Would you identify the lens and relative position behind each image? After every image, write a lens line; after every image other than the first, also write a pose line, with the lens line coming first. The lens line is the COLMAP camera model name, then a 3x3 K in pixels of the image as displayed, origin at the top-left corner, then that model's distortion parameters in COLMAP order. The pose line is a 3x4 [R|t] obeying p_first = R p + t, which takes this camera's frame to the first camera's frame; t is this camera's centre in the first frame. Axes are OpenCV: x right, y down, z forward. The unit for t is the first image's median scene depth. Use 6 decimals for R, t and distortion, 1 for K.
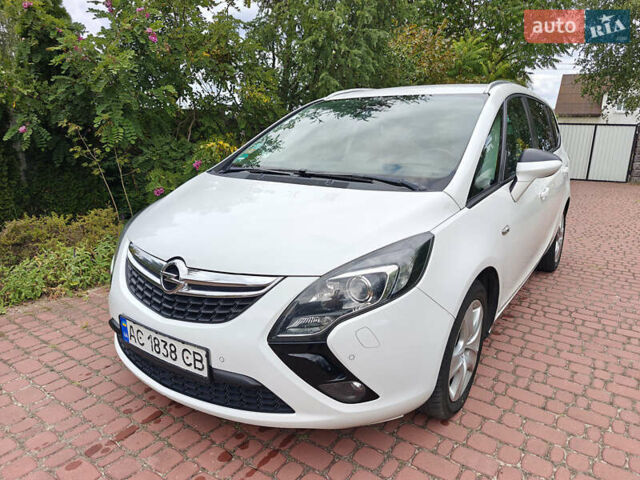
lens RADIAL K [[446.0, 0, 316.4], [0, 446.0, 224.4], [0, 0, 1]] dist [0.029398, -0.030102]
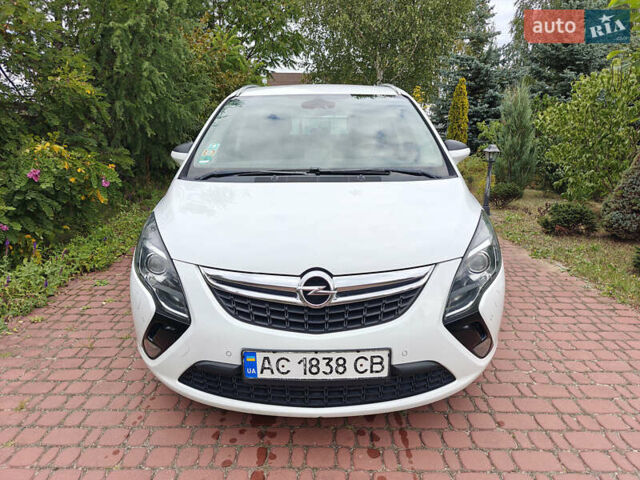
lens RADIAL K [[446.0, 0, 320.9], [0, 446.0, 236.9], [0, 0, 1]] dist [0.029398, -0.030102]
pose [[0.817766, -0.148887, 0.555961, -0.830877], [0.127193, 0.988828, 0.077720, -0.063300], [-0.561321, 0.007157, 0.827567, 0.234061]]
